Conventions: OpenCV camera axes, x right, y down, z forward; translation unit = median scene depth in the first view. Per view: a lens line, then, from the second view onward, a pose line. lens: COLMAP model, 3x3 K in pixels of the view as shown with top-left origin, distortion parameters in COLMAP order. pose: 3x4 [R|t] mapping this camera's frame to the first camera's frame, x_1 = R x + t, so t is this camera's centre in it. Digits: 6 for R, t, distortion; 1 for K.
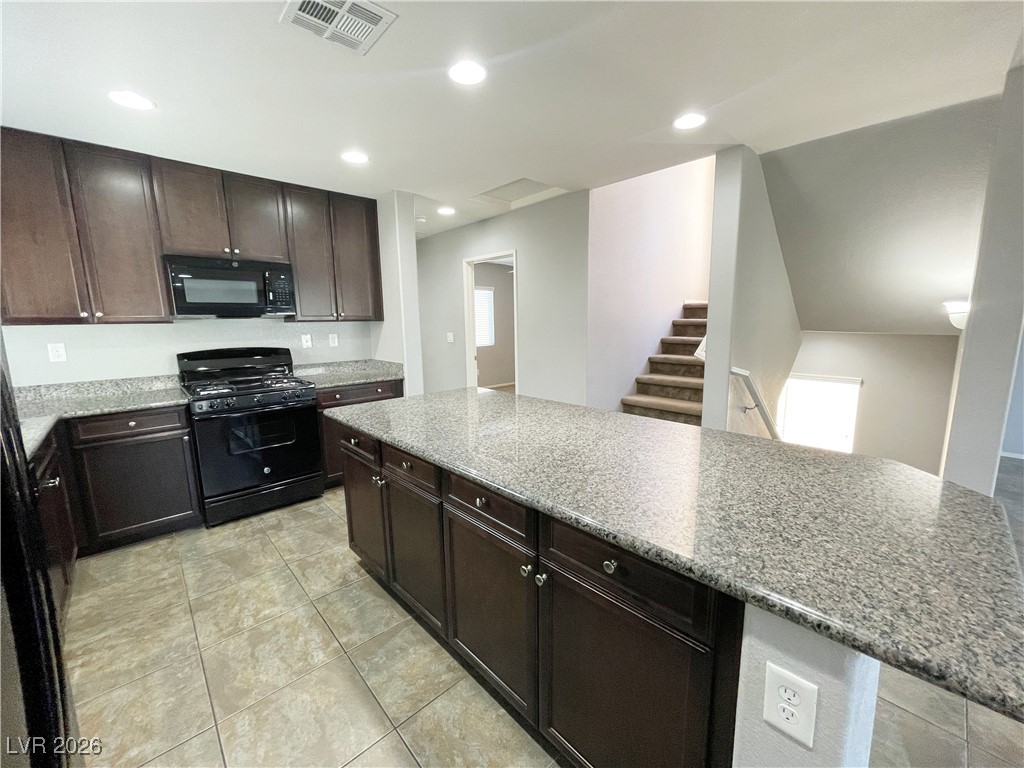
lens RADIAL K [[417.9, 0, 519.2], [0, 417.9, 381.5], [0, 0, 1]] dist [-0.006757, -0.000976]
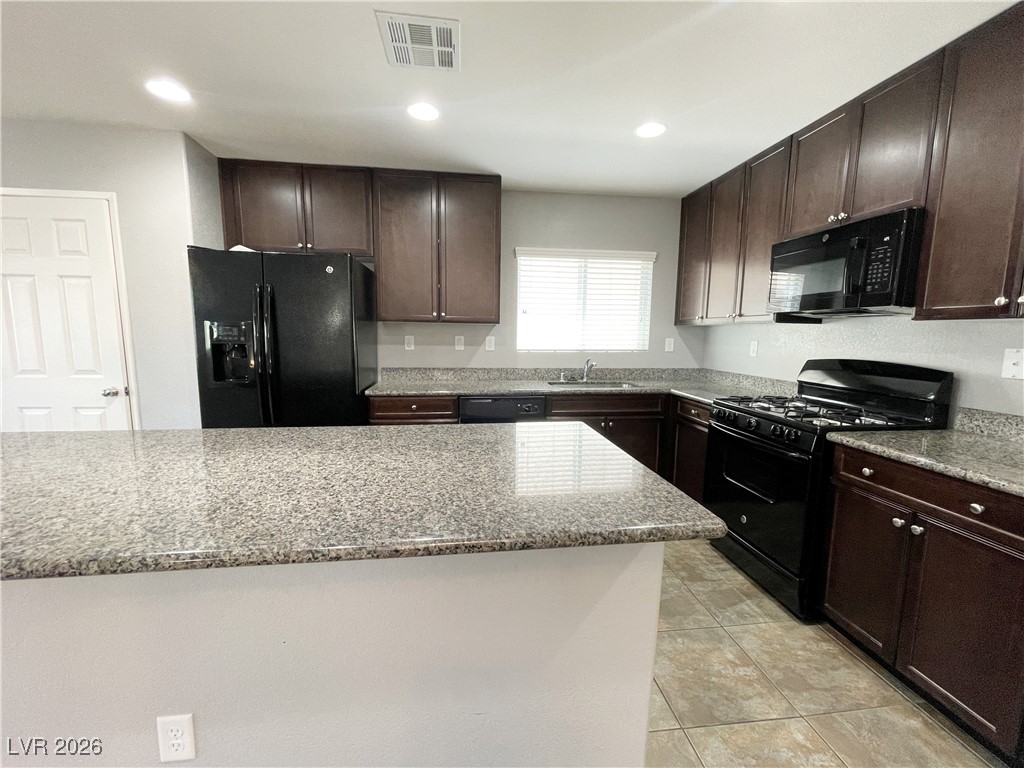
lens RADIAL K [[417.9, 0, 512.7], [0, 417.9, 384.1], [0, 0, 1]] dist [-0.006757, -0.000976]
pose [[-0.594239, 0.104623, -0.797455, 0.203213], [-0.127259, 0.966782, 0.221668, -0.129459], [0.794157, 0.233207, -0.561186, 1.010497]]
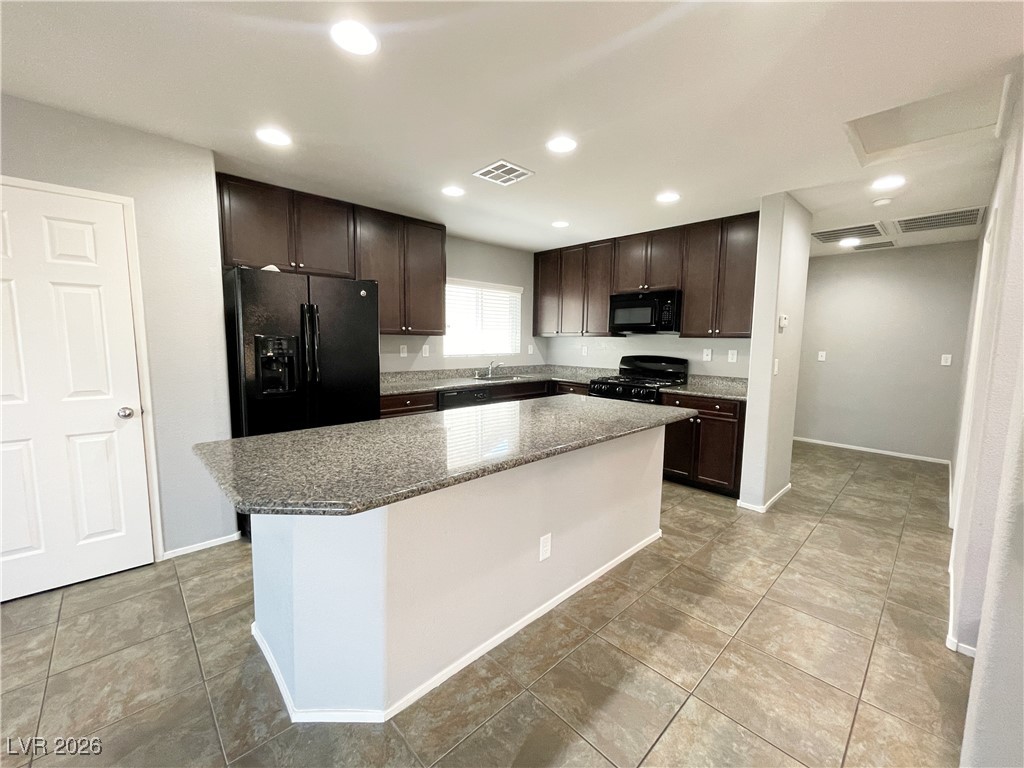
lens RADIAL K [[417.9, 0, 508.1], [0, 417.9, 386.3], [0, 0, 1]] dist [-0.006757, -0.000976]
pose [[-0.010979, 0.125726, -0.992004, 0.766173], [-0.163129, 0.978548, 0.125826, -0.083676], [0.986544, 0.163207, 0.009766, 0.575541]]
